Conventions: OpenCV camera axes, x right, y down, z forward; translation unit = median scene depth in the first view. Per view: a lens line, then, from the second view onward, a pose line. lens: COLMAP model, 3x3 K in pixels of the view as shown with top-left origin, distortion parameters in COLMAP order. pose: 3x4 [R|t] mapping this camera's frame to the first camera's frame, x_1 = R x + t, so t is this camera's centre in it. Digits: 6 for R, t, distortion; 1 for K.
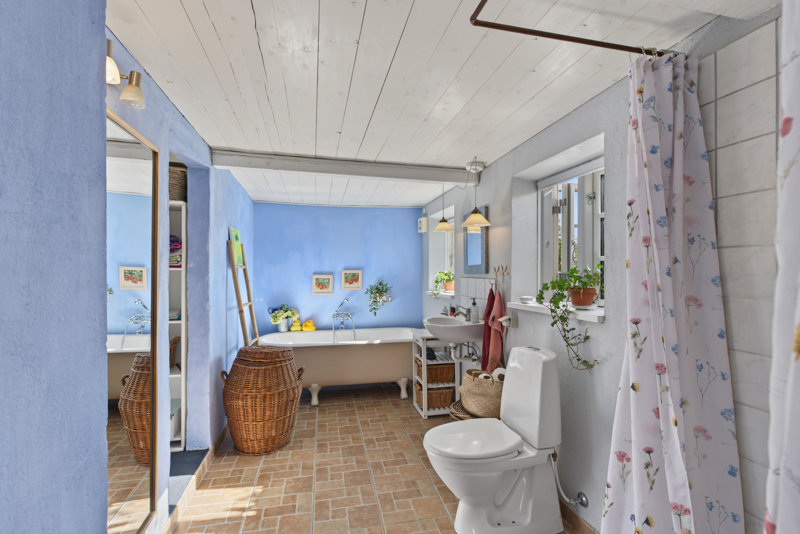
lens RADIAL K [[360.6, 0, 401.0], [0, 360.6, 270.0], [0, 0, 1]] dist [-0.005403, -0.000442]
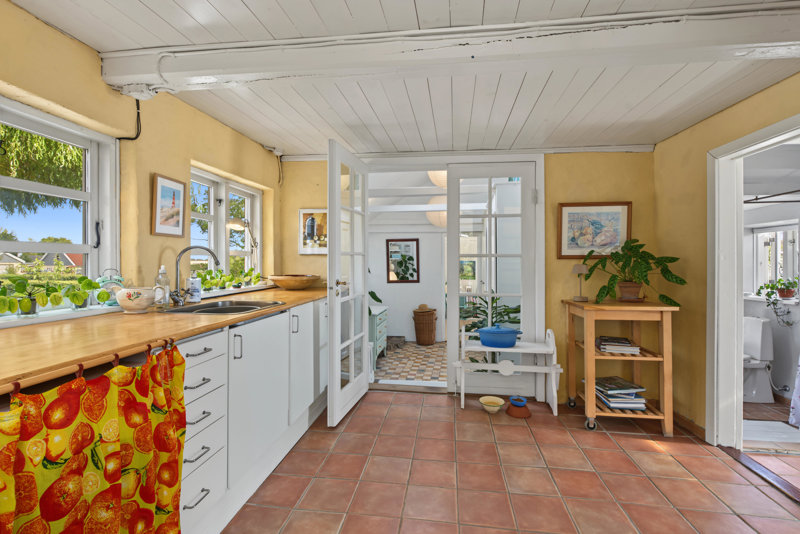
lens RADIAL K [[360.6, 0, 400.7], [0, 360.6, 262.4], [0, 0, 1]] dist [-0.005403, -0.000442]
pose [[0.937174, 0.001637, -0.348858, -0.835786], [-0.004120, 0.999971, -0.006375, -0.078147], [0.348838, 0.007412, 0.937154, -1.666960]]
